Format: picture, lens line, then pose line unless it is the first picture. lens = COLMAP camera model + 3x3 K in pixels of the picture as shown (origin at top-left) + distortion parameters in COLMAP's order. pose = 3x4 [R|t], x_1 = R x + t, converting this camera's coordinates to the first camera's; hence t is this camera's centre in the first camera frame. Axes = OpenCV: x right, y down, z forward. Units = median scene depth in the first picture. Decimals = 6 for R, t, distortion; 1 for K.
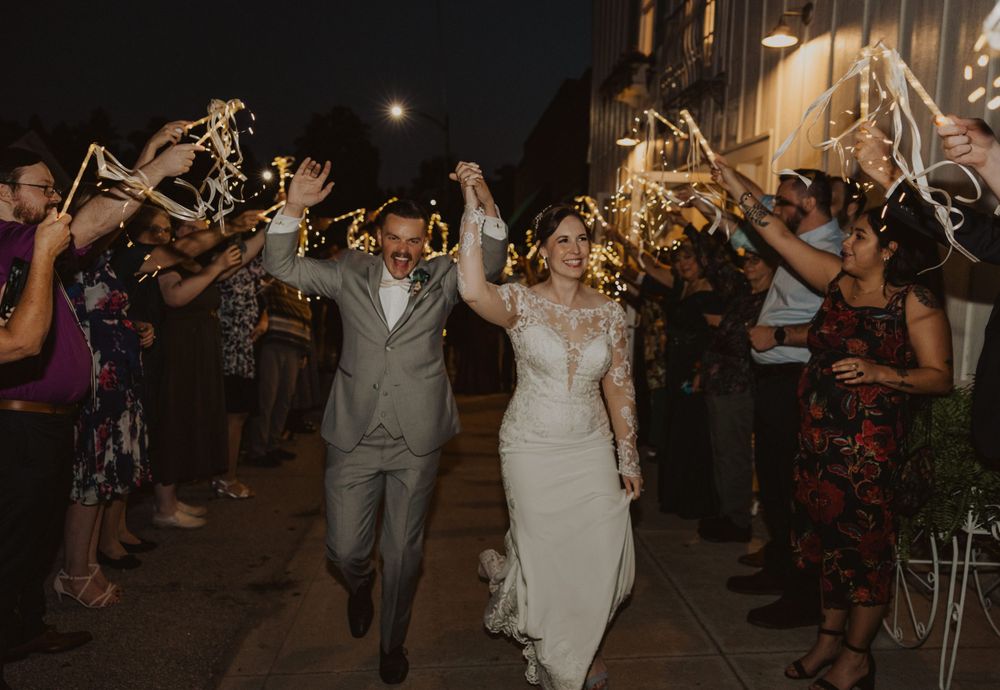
lens RADIAL K [[802.8, 0, 518.5], [0, 802.8, 345.2], [0, 0, 1]] dist [0.002352, 0.000878]
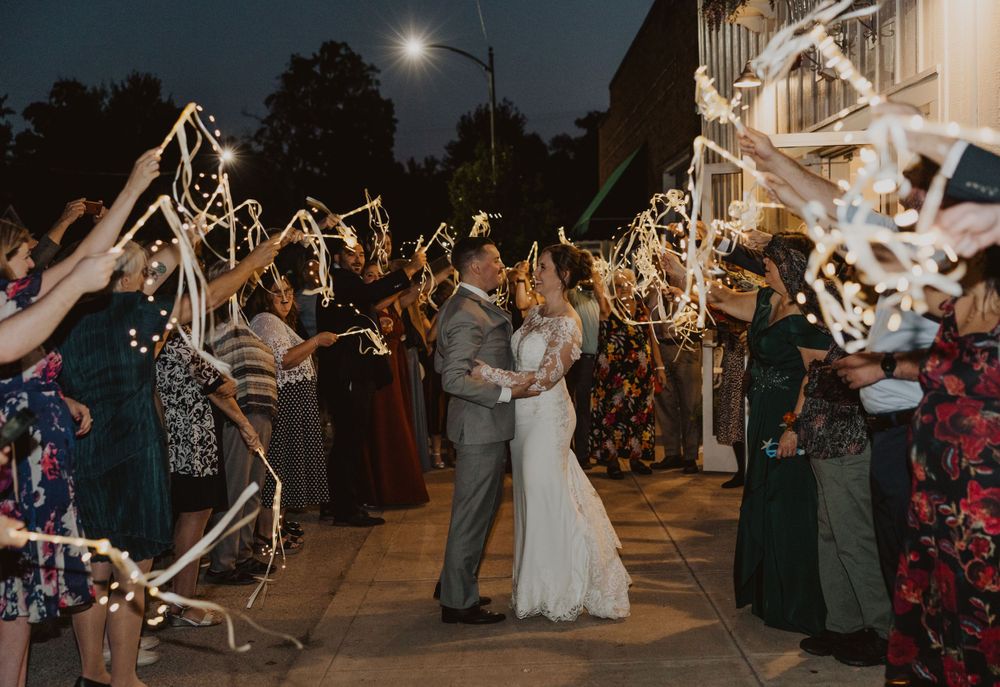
lens RADIAL K [[1277.1, 0, 484.8], [0, 1277.1, 356.9], [0, 0, 1]] dist [0.016021, 0.007465]
pose [[0.992545, -0.050742, -0.110816, 0.061067], [0.047154, 0.998283, -0.034755, -0.002820], [0.112390, 0.029271, 0.993233, -0.163598]]
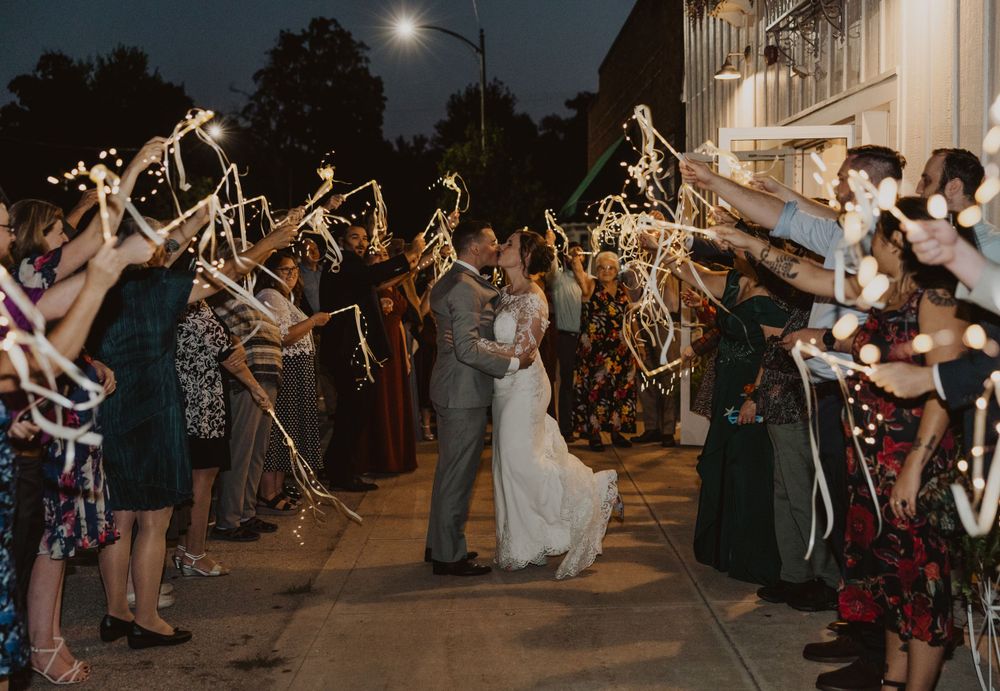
lens RADIAL K [[1292.0, 0, 500.0], [0, 1292.0, 345.5], [0, 0, 1]] dist [0.010066, 0.014079]
pose [[0.995277, -0.038215, -0.089242, 0.071742], [0.035809, 0.998955, -0.028398, 0.010217], [0.090234, 0.025068, 0.995605, -0.299649]]
